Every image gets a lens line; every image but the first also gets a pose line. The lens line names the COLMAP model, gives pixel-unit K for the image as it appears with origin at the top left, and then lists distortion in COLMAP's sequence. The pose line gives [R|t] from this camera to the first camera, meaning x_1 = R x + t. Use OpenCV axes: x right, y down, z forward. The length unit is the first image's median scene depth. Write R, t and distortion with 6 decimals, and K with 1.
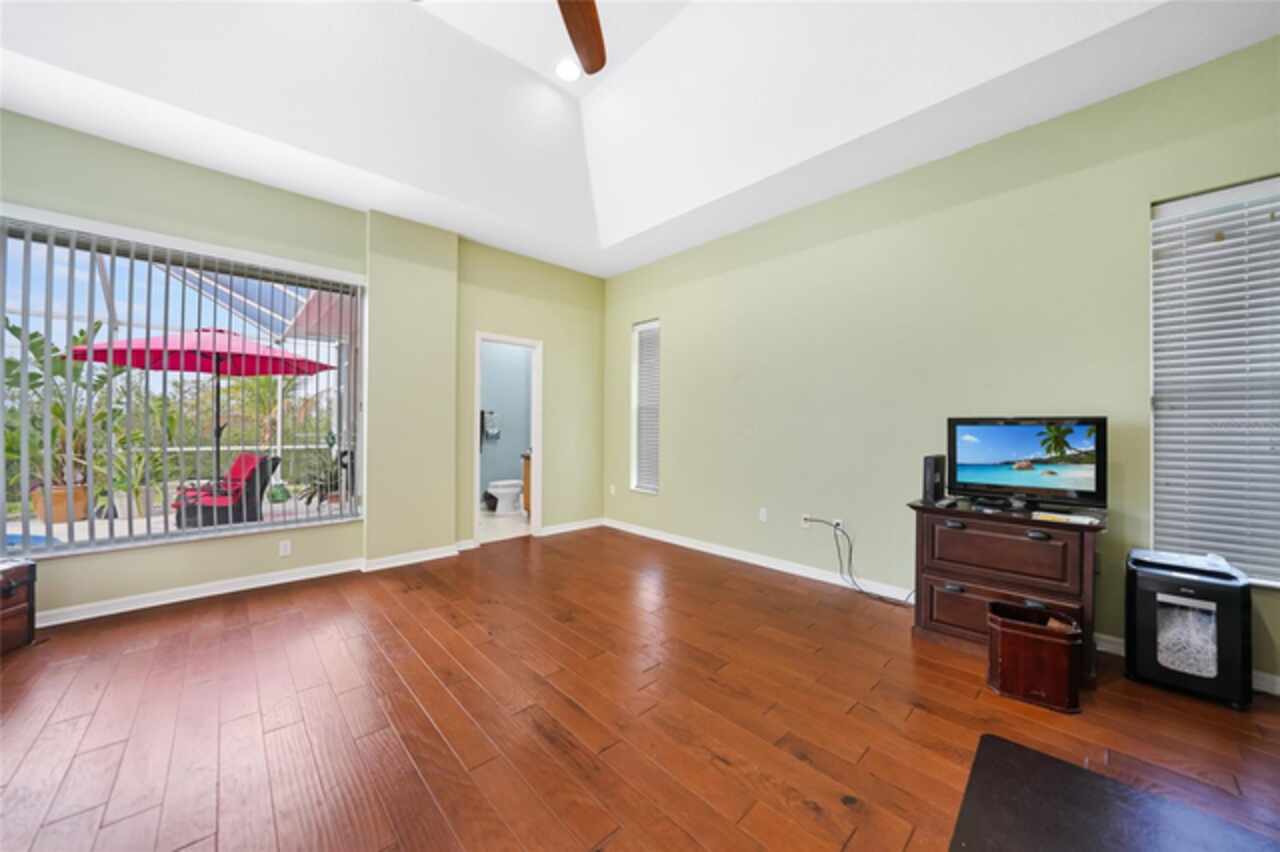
lens RADIAL K [[465.7, 0, 638.4], [0, 465.7, 423.2], [0, 0, 1]] dist [-0.012633, 0.000232]
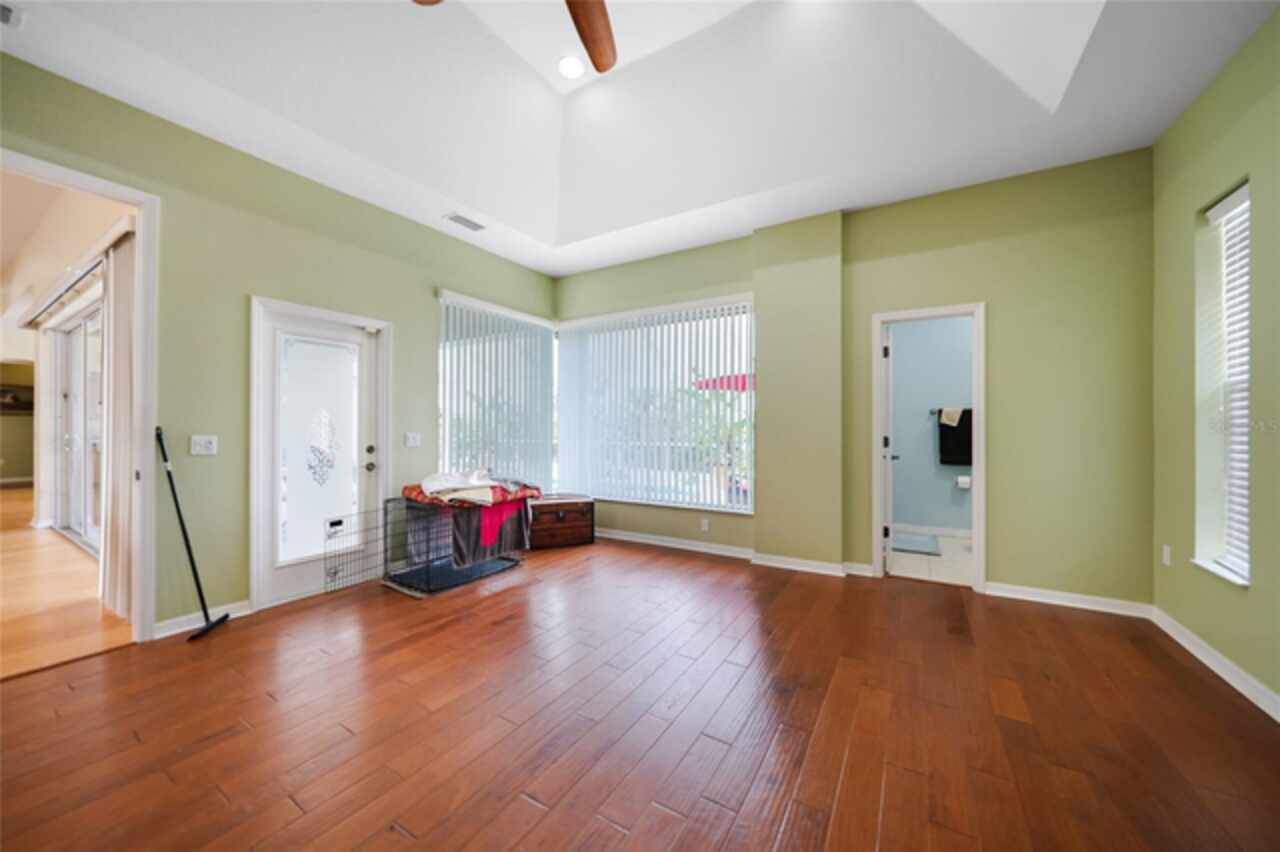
lens RADIAL K [[465.7, 0, 638.4], [0, 465.7, 423.2], [0, 0, 1]] dist [-0.012633, 0.000232]
pose [[0.257492, -0.011239, -0.966215, 0.356036], [0.005222, 0.999934, -0.010240, 0.001841], [0.966266, -0.002409, 0.257533, 0.403408]]
